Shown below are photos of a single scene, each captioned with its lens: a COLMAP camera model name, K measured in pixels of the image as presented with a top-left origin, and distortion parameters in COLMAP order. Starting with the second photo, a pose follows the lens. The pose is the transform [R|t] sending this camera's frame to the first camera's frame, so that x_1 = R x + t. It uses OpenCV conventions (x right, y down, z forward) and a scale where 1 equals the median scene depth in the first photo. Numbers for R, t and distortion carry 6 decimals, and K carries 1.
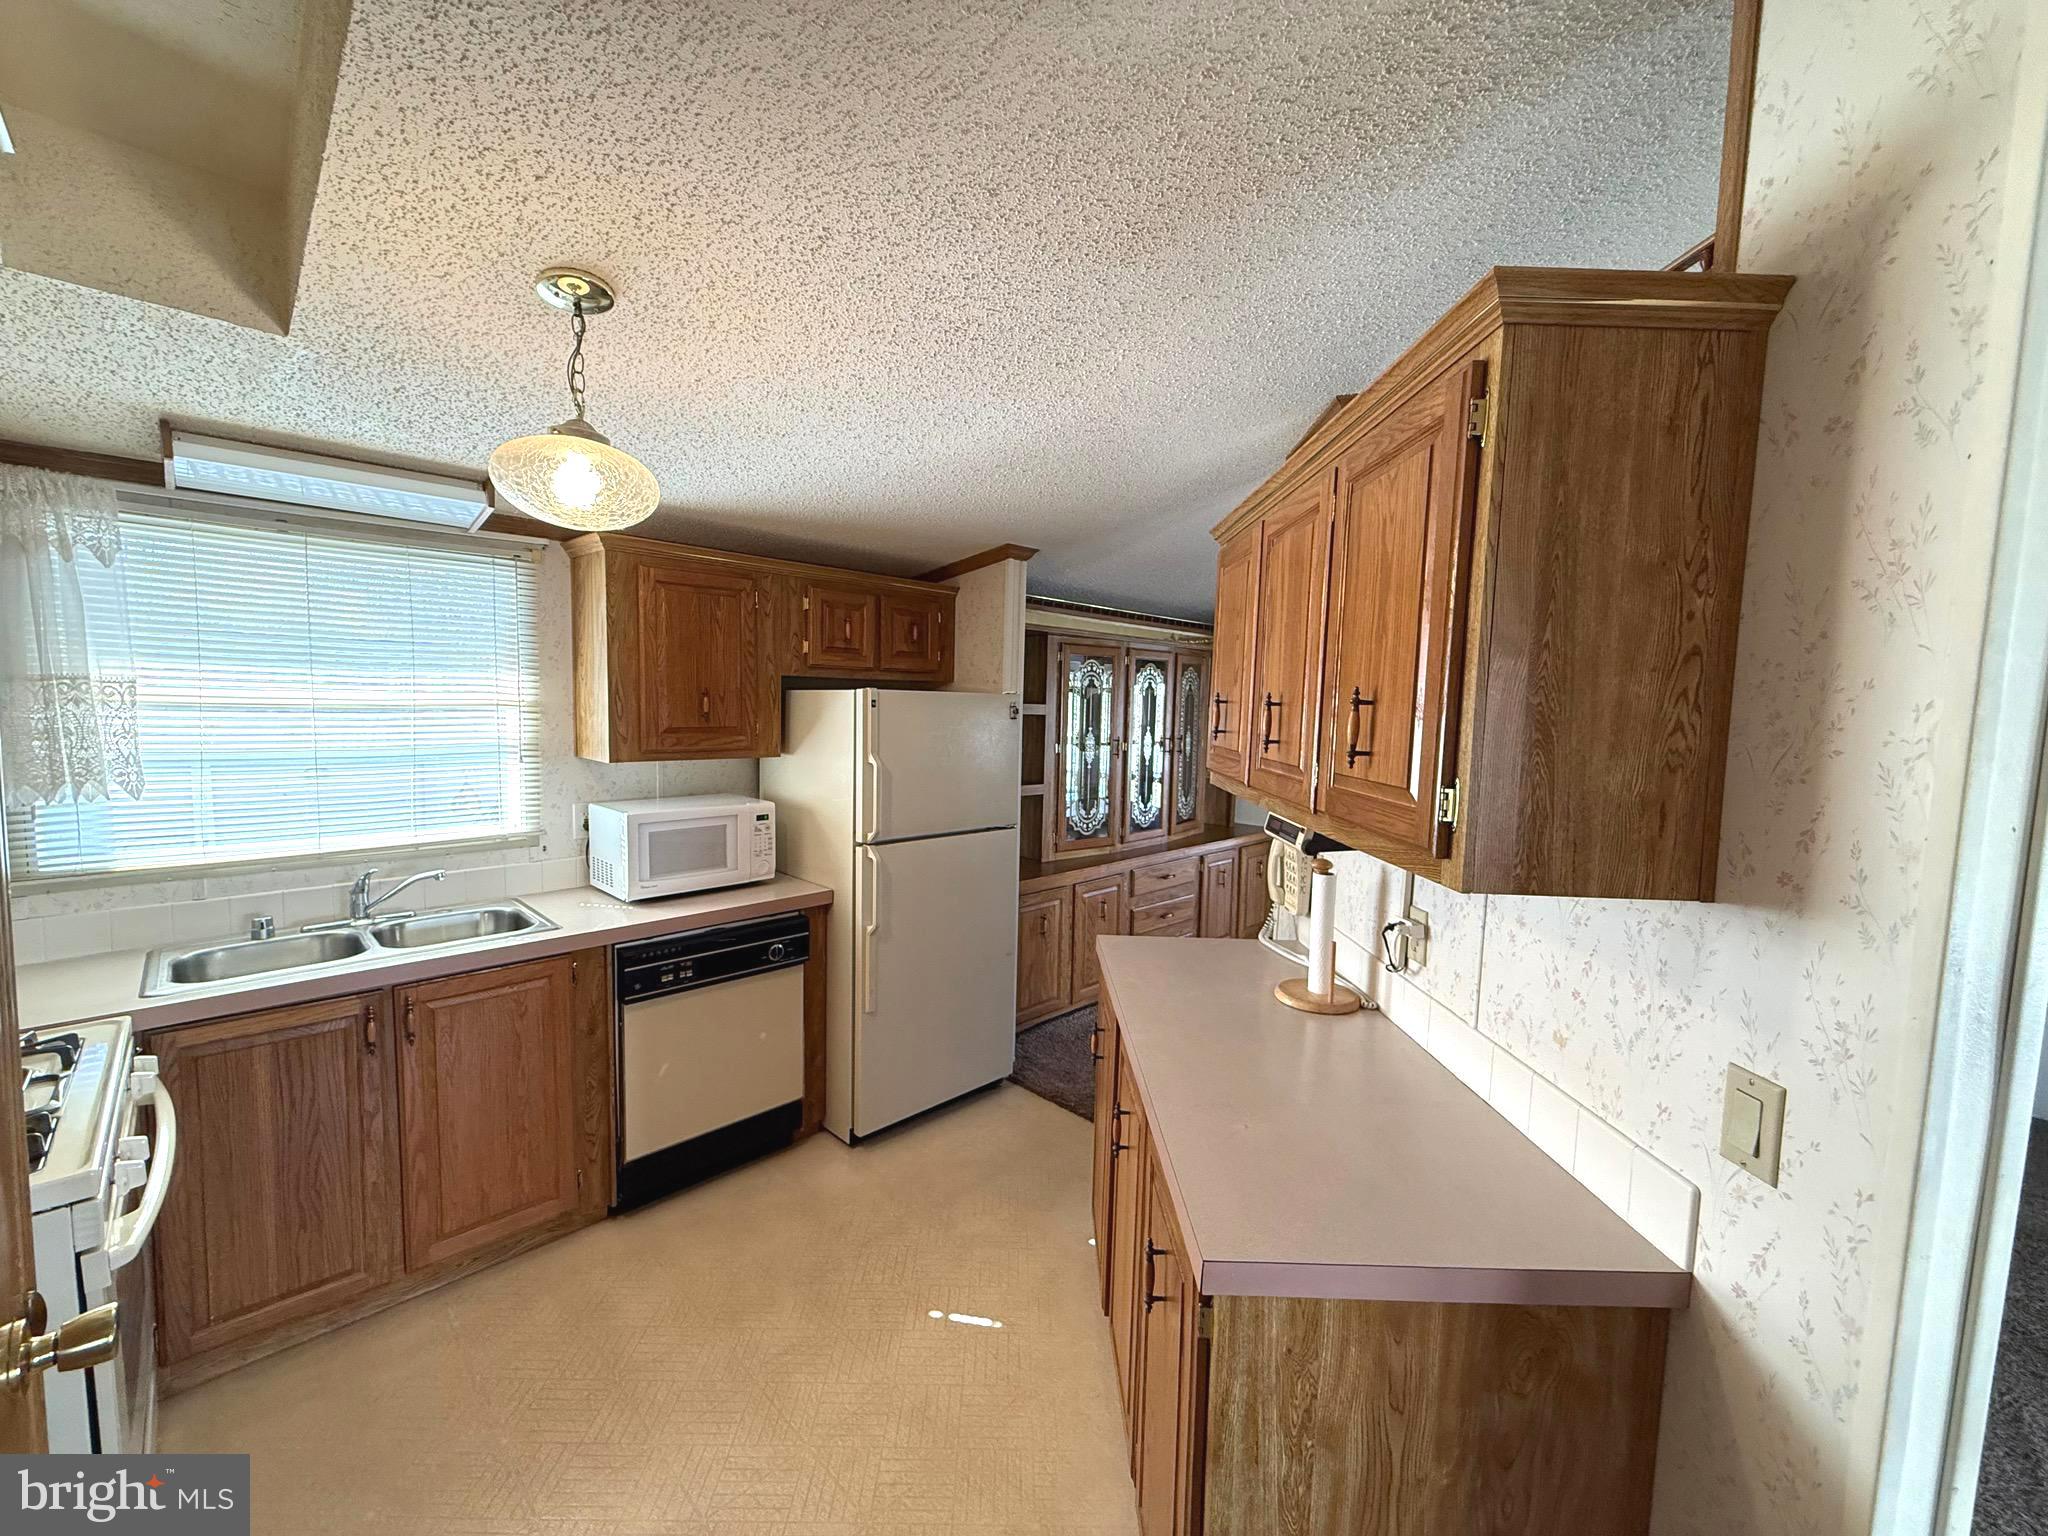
lens RADIAL K [[814.5, 0, 1017.4], [0, 814.5, 768.8], [0, 0, 1]] dist [0.000132, 0.000256]
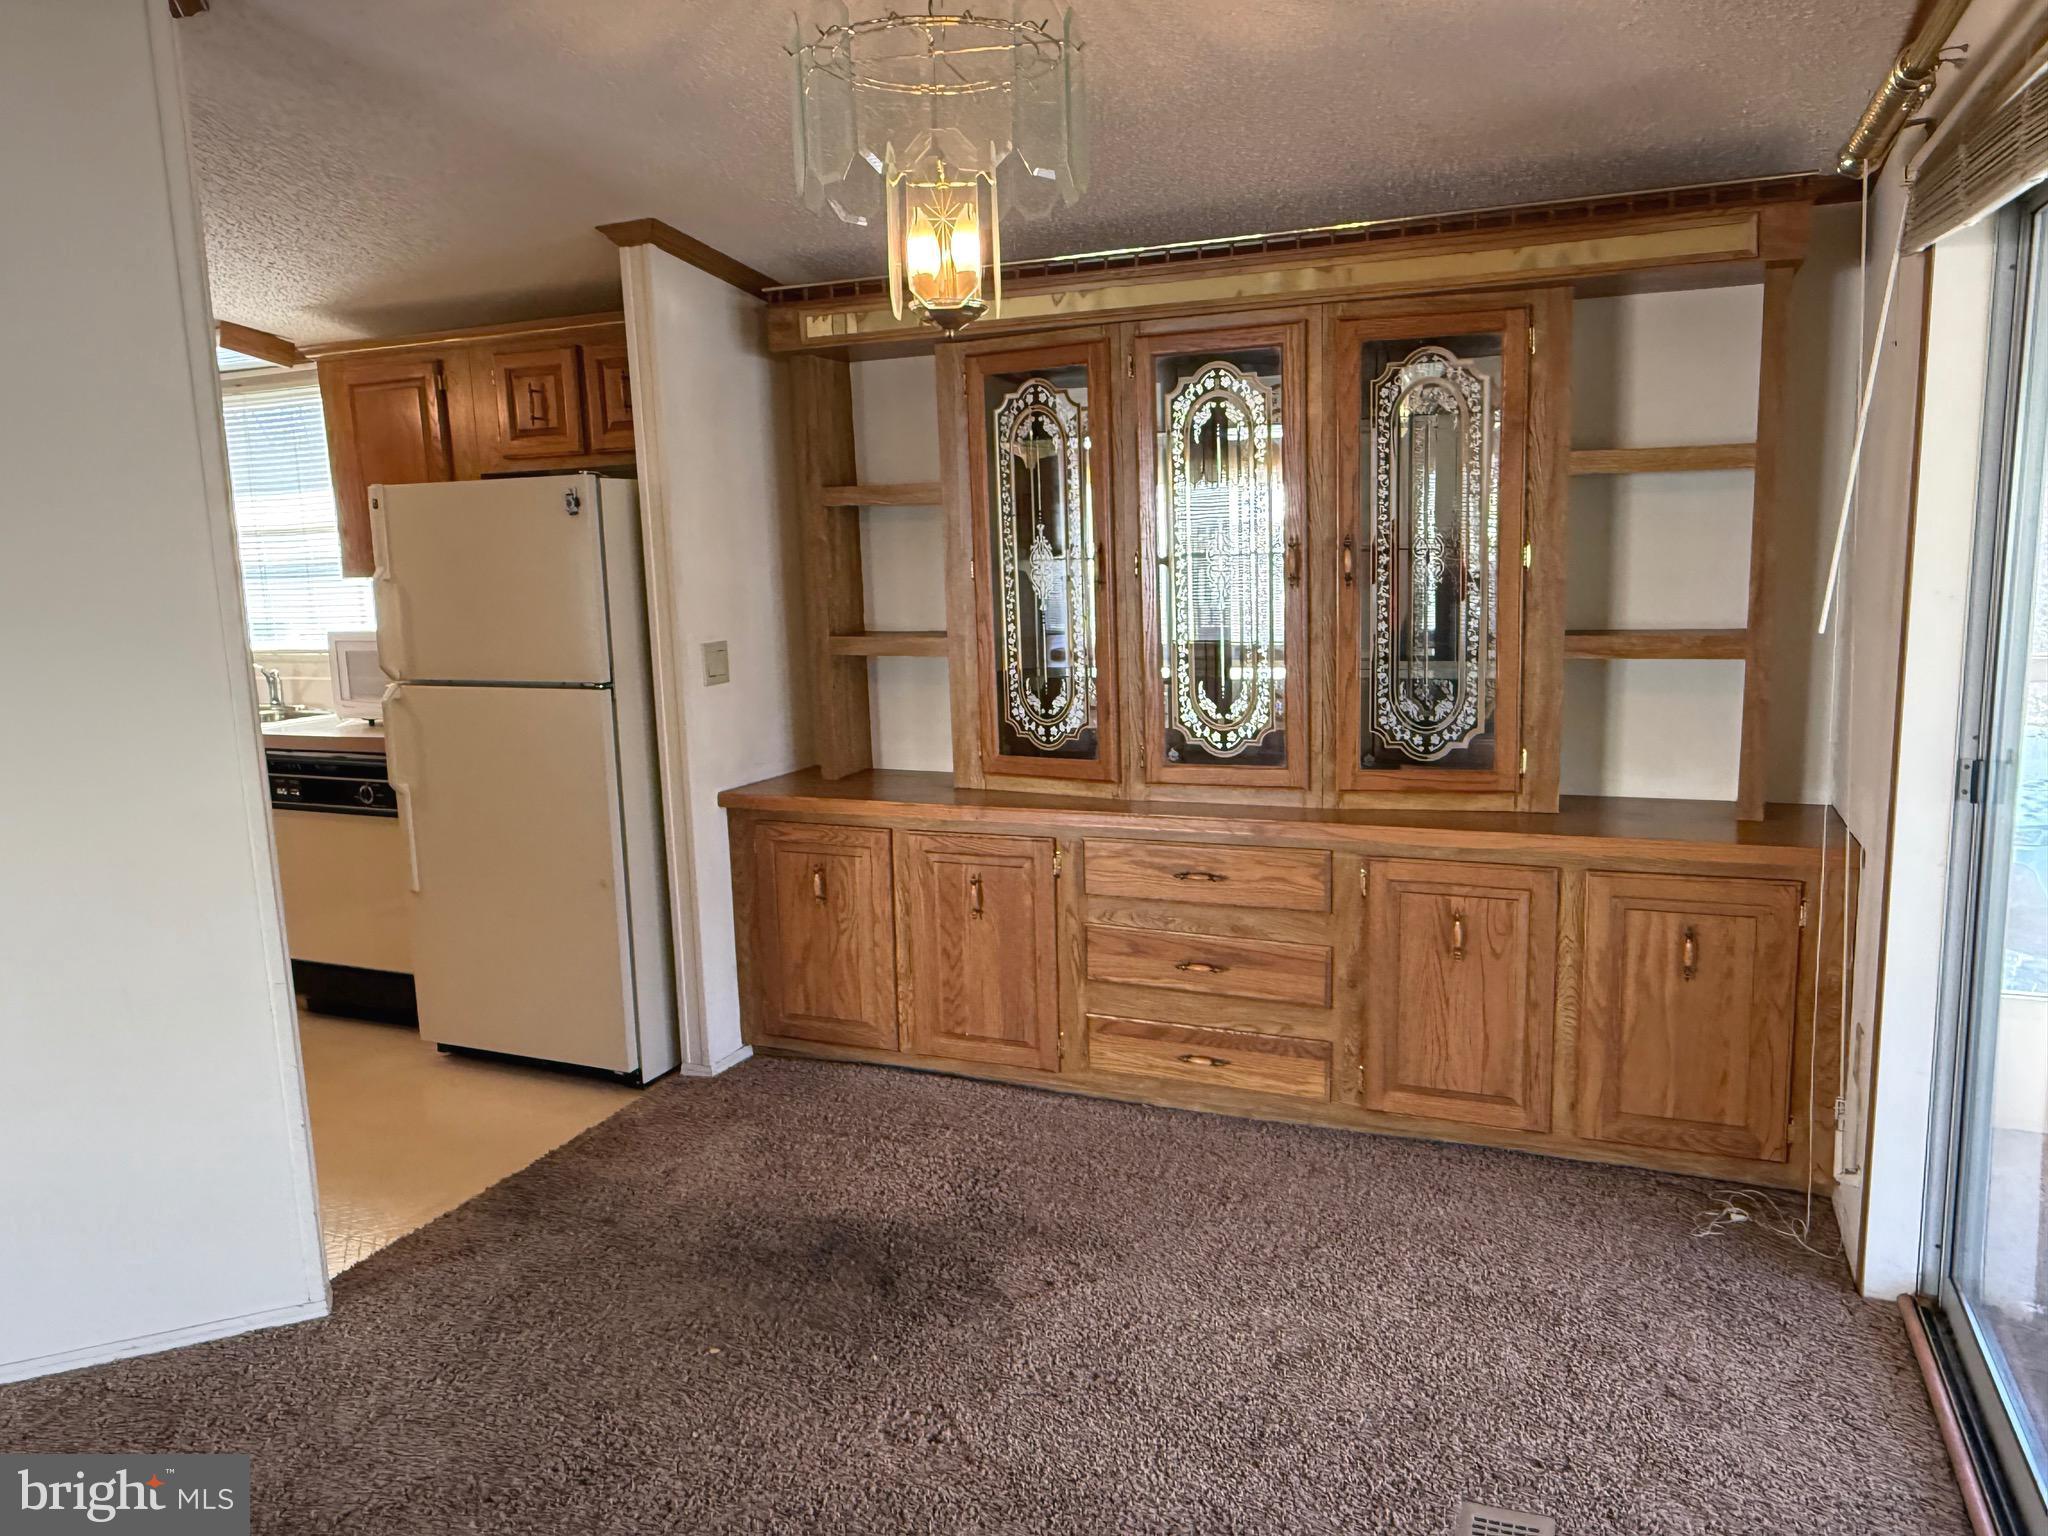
lens RADIAL K [[1421.5, 0, 1022.3], [0, 1421.5, 766.9], [0, 0, 1]] dist [-0.001904, -0.000176]
pose [[0.366648, 0.116851, -0.922993, 1.423256], [-0.038105, 0.993135, 0.110594, -0.002210], [0.929579, -0.005378, 0.368583, 1.118252]]
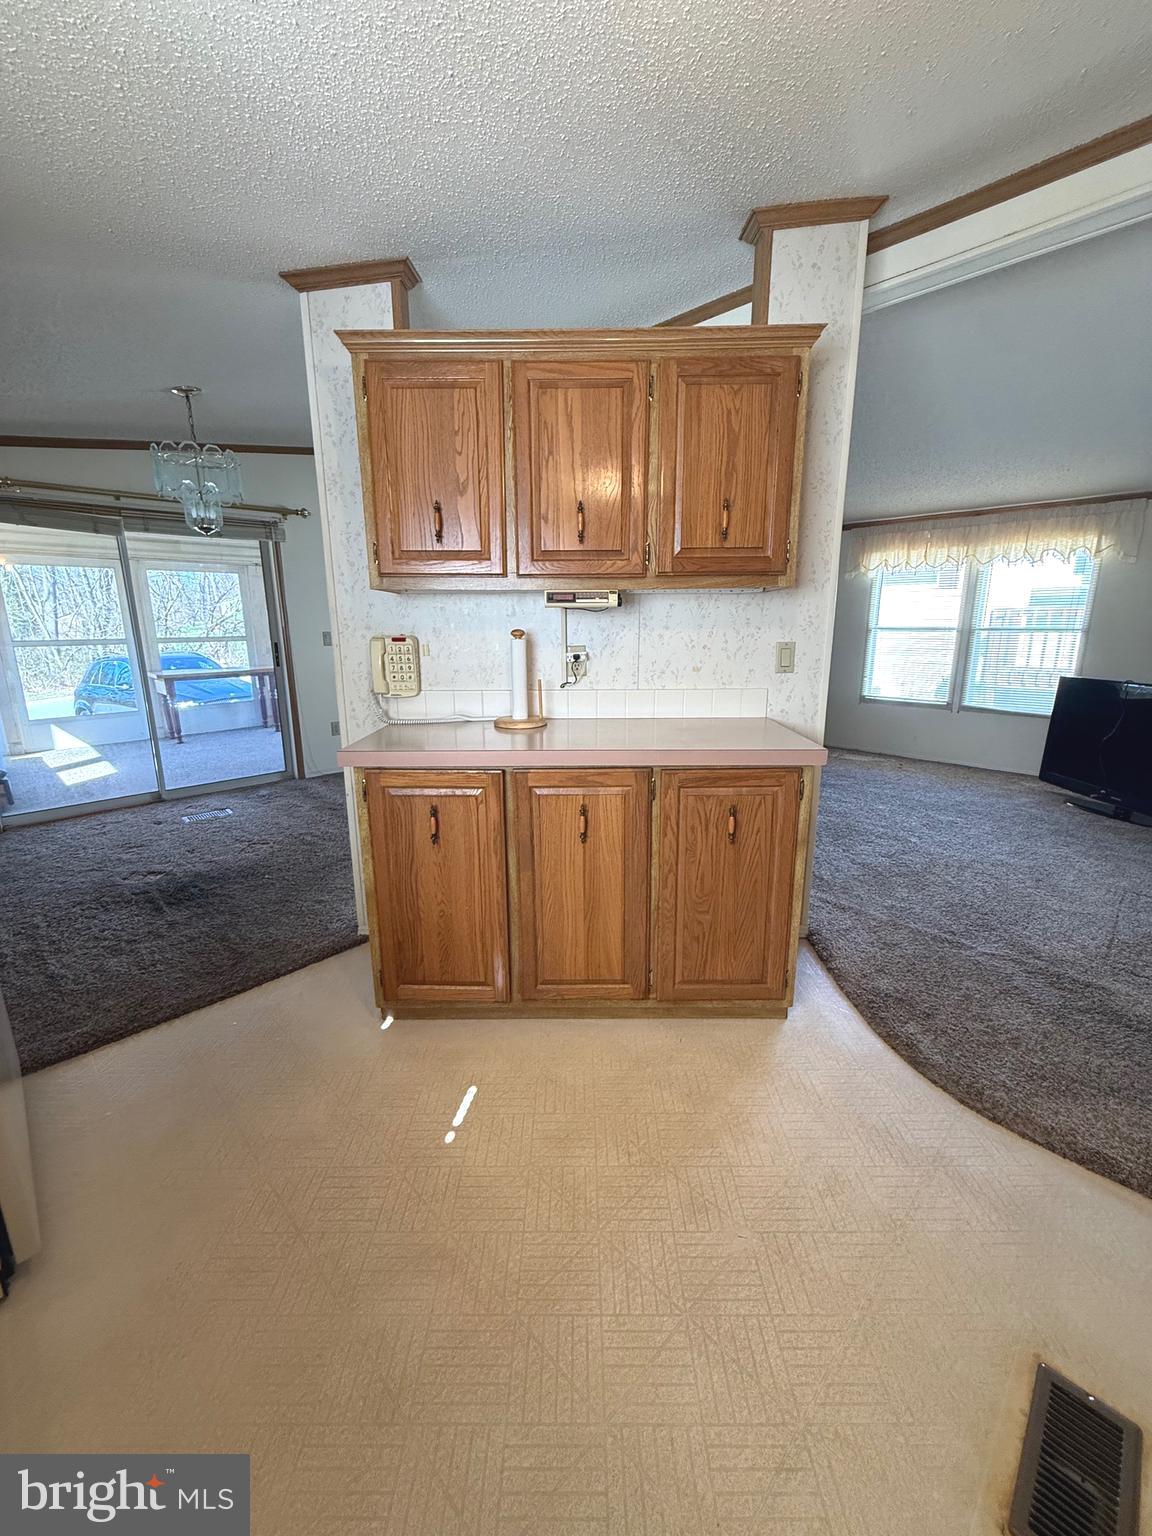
lens RADIAL K [[610.9, 0, 576.5], [0, 610.9, 764.5], [0, 0, 1]] dist [0.000132, 0.000256]
pose [[0.006907, -0.253780, 0.967237, -0.558995], [0.089190, 0.963562, 0.252179, 0.055592], [-0.995991, 0.084526, 0.029290, 0.637105]]
